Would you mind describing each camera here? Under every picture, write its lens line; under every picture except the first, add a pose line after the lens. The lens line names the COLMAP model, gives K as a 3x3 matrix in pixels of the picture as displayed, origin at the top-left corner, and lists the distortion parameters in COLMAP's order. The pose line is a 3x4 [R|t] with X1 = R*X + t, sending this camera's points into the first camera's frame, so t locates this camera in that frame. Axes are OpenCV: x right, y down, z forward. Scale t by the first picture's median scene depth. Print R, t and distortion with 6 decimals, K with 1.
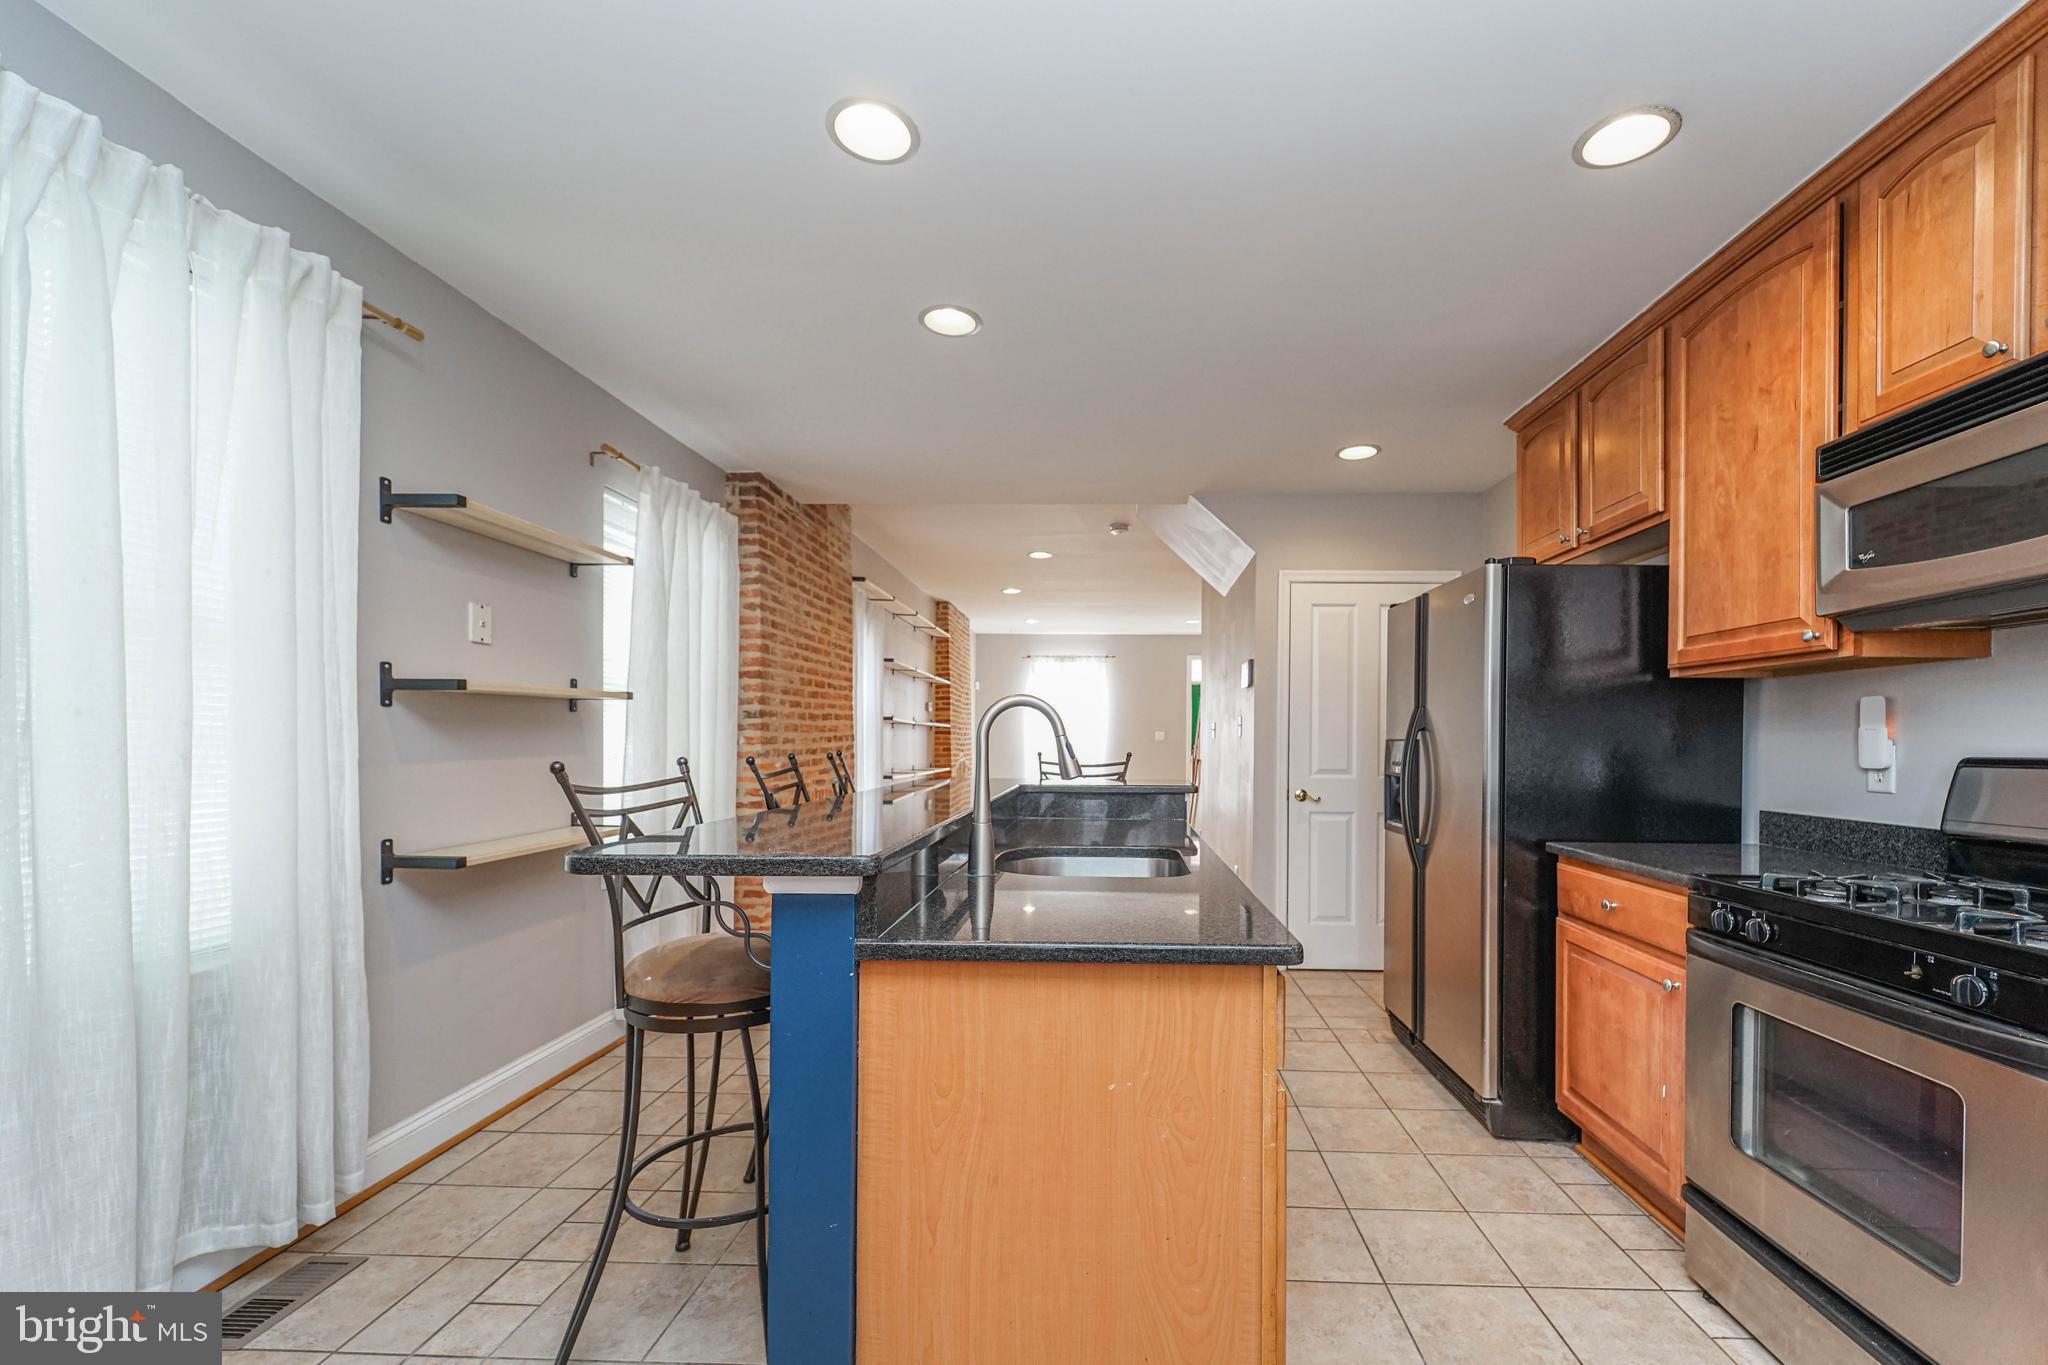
lens RADIAL K [[836.4, 0, 1097.7], [0, 836.4, 739.5], [0, 0, 1]] dist [0.022832, -0.007166]
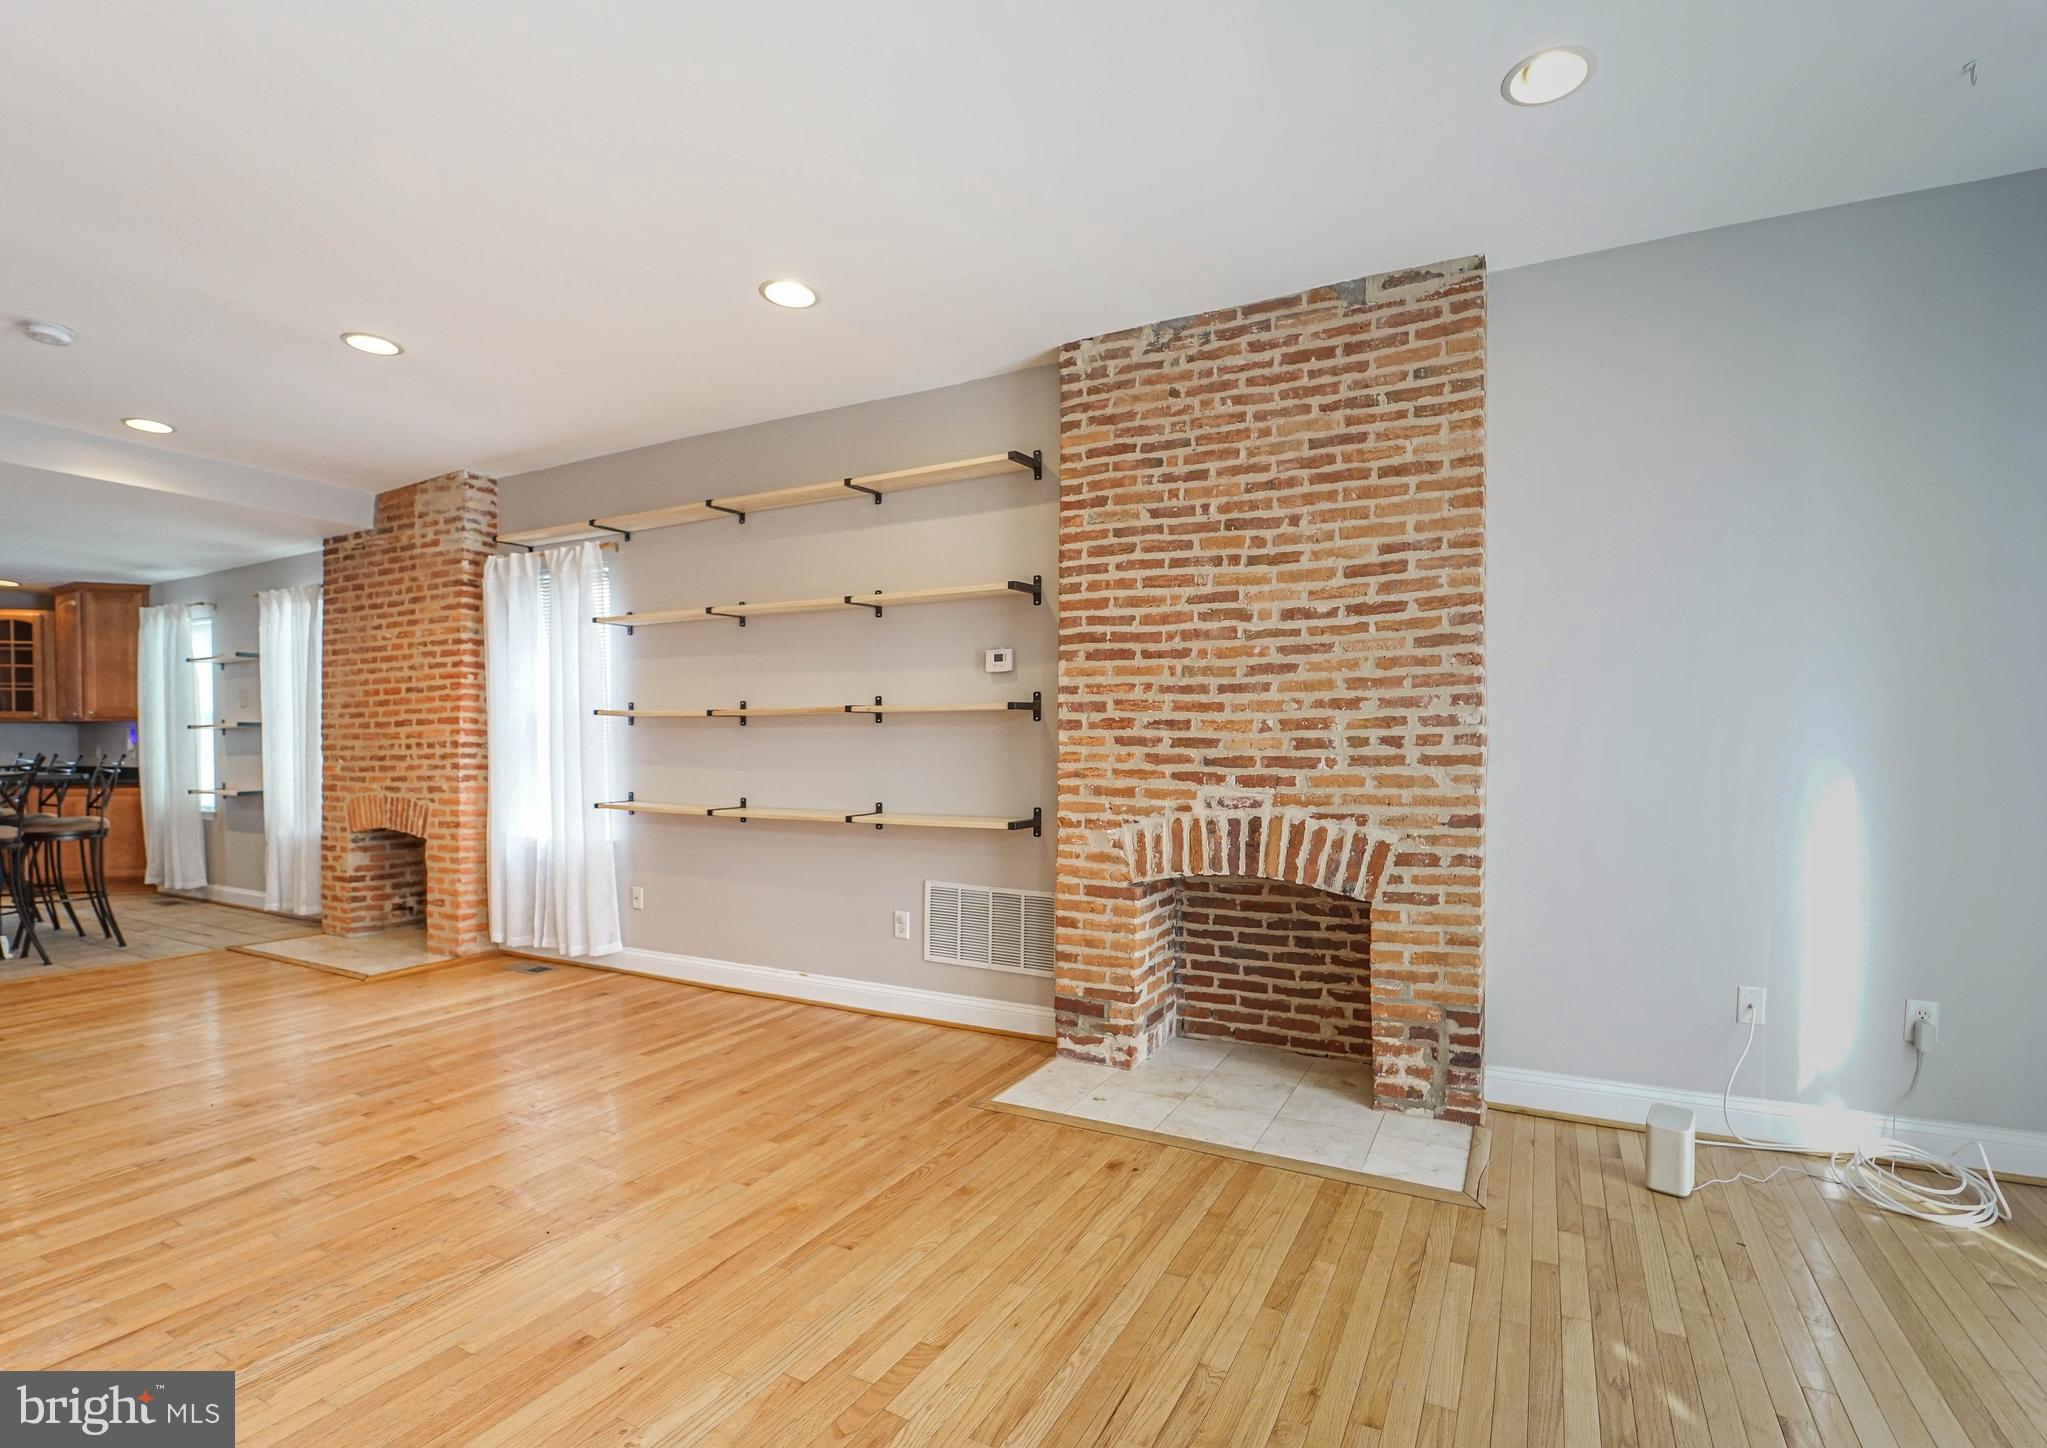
lens RADIAL K [[920.5, 0, 1071.9], [0, 920.5, 764.0], [0, 0, 1]] dist [-0.012310, -0.004357]
pose [[-0.427132, 0.007123, -0.904161, 0.585848], [-0.002240, 0.999958, 0.008936, 0.017814], [0.904186, 0.005842, -0.427098, 4.180077]]
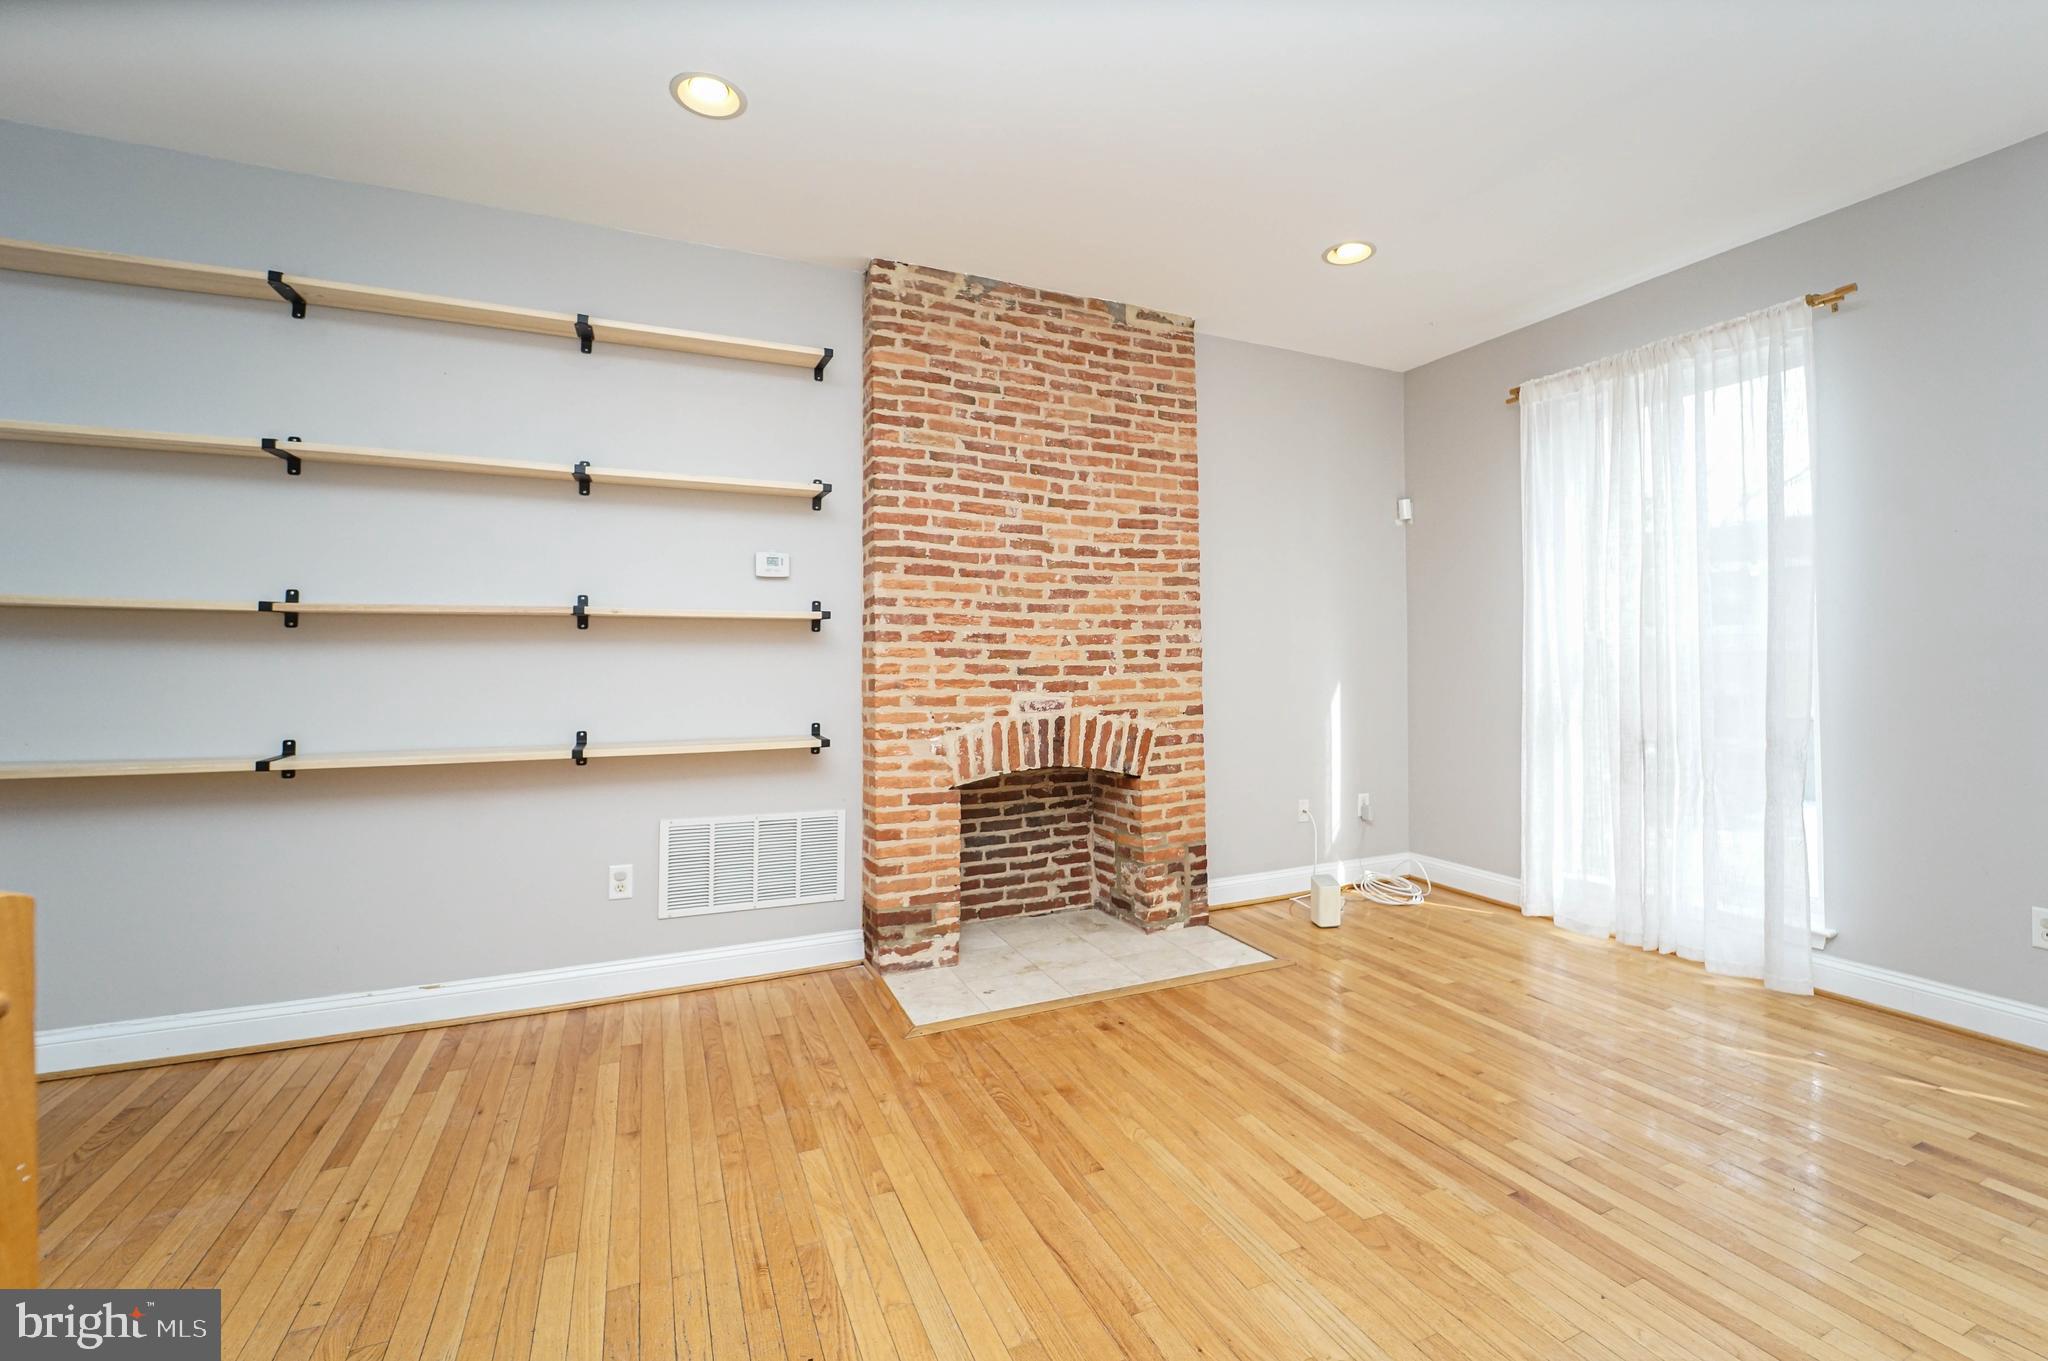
lens RADIAL K [[856.3, 0, 1040.9], [0, 856.3, 644.6], [0, 0, 1]] dist [-0.016084, 0.000137]
pose [[0.424702, -0.028210, -0.904893, 0.596907], [0.010338, 0.999600, -0.026311, 0.019683], [0.905274, 0.001819, 0.424824, 3.269298]]
